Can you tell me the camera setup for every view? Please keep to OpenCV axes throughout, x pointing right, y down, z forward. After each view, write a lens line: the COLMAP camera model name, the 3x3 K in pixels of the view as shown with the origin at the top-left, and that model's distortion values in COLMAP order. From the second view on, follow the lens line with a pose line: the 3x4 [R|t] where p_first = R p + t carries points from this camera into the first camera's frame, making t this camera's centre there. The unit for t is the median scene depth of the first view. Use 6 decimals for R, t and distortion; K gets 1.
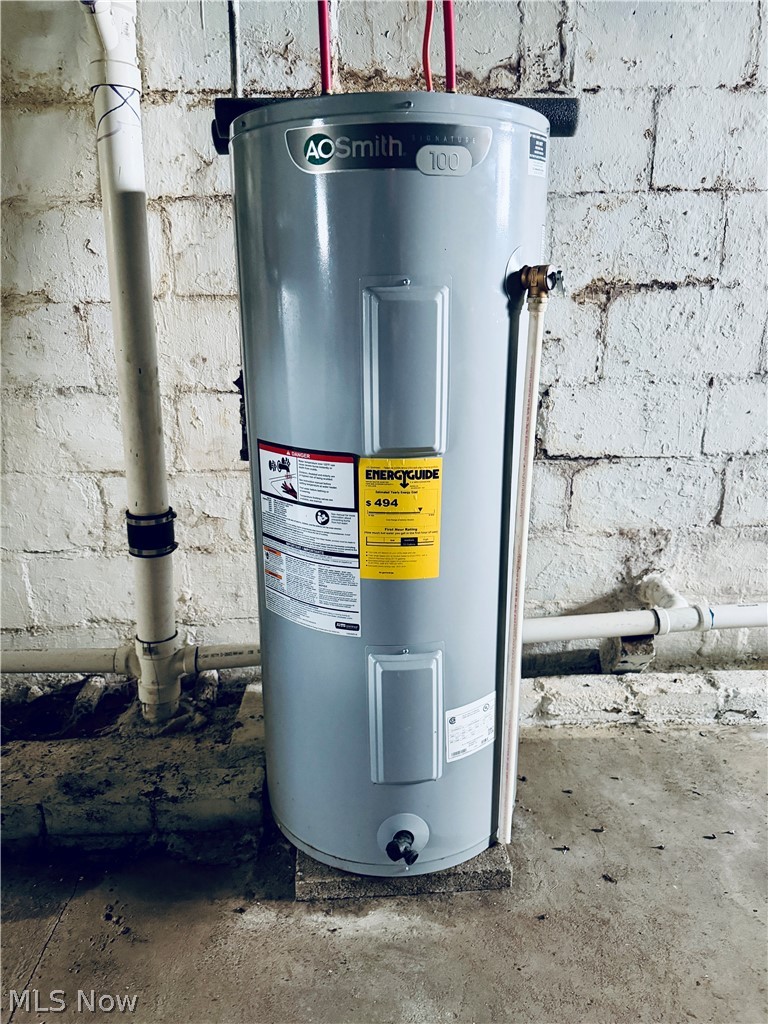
lens RADIAL K [[720.6, 0, 384.6], [0, 720.6, 510.0], [0, 0, 1]] dist [0.024877, -0.008198]
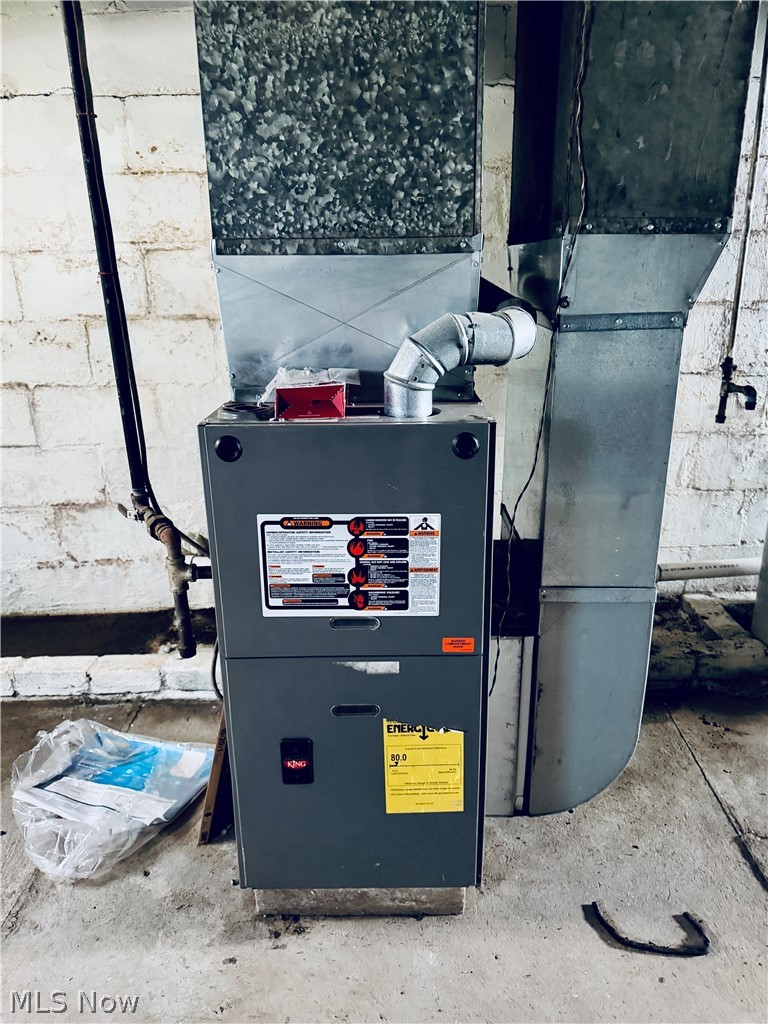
lens RADIAL K [[720.6, 0, 384.6], [0, 720.6, 513.0], [0, 0, 1]] dist [0.024877, -0.008198]
pose [[0.999786, -0.000170, -0.020678, -0.913421], [0.000226, 0.999996, 0.002725, 0.108269], [0.020677, -0.002729, 0.999782, -0.462823]]
